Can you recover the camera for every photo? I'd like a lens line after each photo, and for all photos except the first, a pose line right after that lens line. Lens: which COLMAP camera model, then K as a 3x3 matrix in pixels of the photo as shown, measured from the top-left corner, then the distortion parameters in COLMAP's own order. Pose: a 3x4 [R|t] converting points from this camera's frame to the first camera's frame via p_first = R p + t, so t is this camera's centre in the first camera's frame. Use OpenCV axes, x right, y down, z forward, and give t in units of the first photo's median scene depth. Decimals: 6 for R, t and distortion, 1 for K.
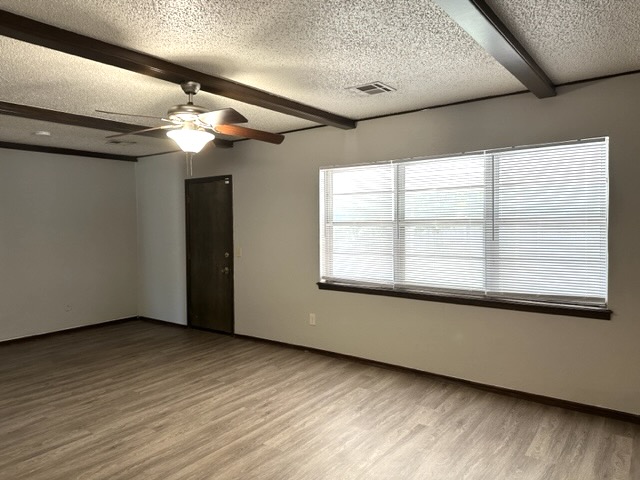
lens RADIAL K [[447.1, 0, 322.7], [0, 447.1, 238.3], [0, 0, 1]] dist [-0.000431, -0.008557]
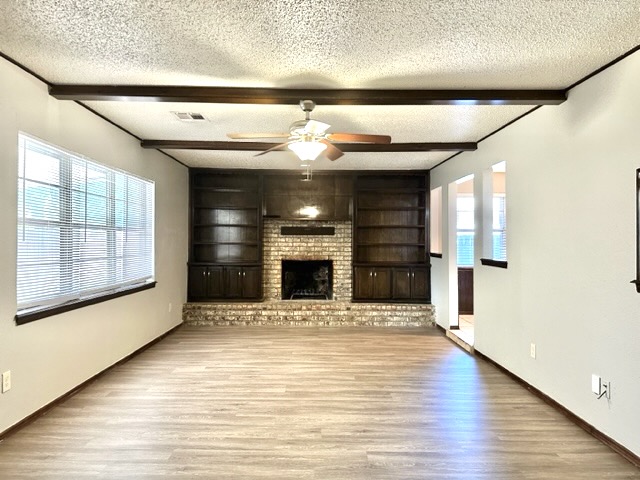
lens RADIAL K [[447.1, 0, 320.8], [0, 447.1, 239.7], [0, 0, 1]] dist [-0.000431, -0.008557]
pose [[-0.601305, 0.011996, 0.798929, -1.071264], [0.035173, 0.999315, 0.011467, 0.002999], [-0.798245, 0.034996, -0.601315, 1.452123]]
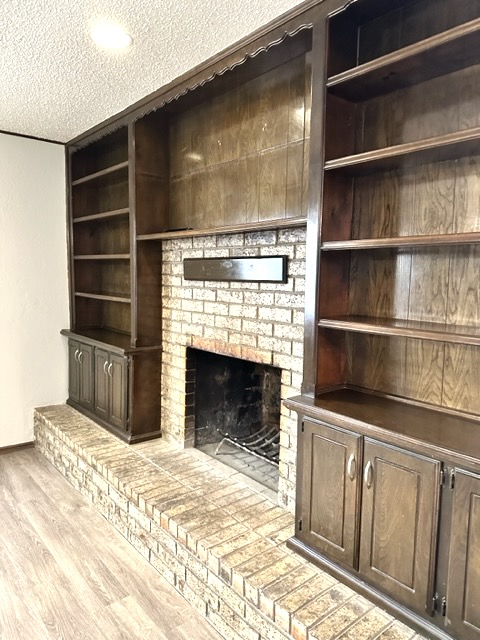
lens RADIAL K [[447.1, 0, 241.2], [0, 447.1, 319.6], [0, 0, 1]] dist [-0.000431, -0.008557]
pose [[0.207076, -0.071493, 0.975709, -0.304306], [0.012958, 0.997439, 0.070335, 0.010705], [-0.978239, -0.001922, 0.207473, 0.427958]]
